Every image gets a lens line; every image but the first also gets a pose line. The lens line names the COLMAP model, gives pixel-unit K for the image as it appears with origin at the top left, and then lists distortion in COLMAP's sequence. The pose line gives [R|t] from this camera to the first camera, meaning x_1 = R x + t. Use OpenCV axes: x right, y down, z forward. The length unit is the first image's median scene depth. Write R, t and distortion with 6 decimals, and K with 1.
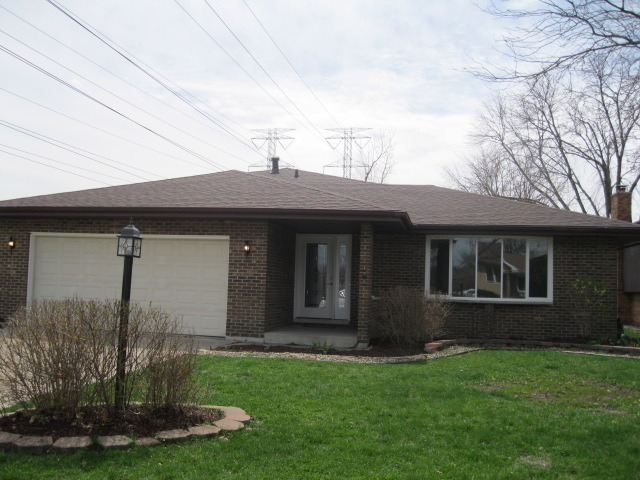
lens RADIAL K [[661.7, 0, 320.0], [0, 661.7, 240.0], [0, 0, 1]] dist [-0.108315, 0.014527]
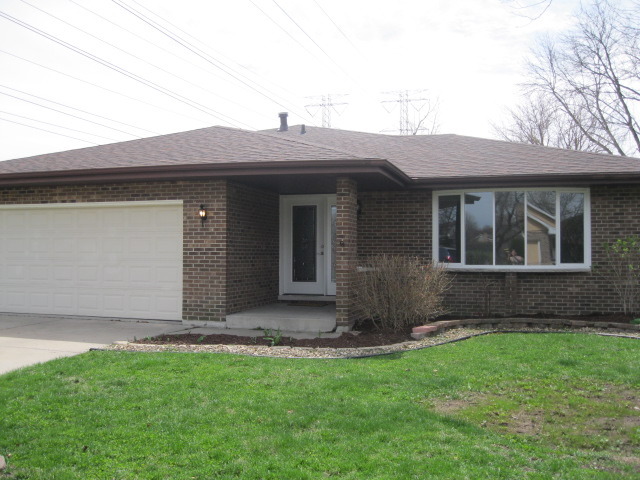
lens RADIAL K [[661.7, 0, 320.0], [0, 661.7, 240.0], [0, 0, 1]] dist [-0.108315, 0.014527]
pose [[0.994617, -0.030926, -0.098898, 0.105397], [0.035609, 0.998309, 0.045938, 0.011347], [0.097311, -0.049212, 0.994037, 0.175357]]
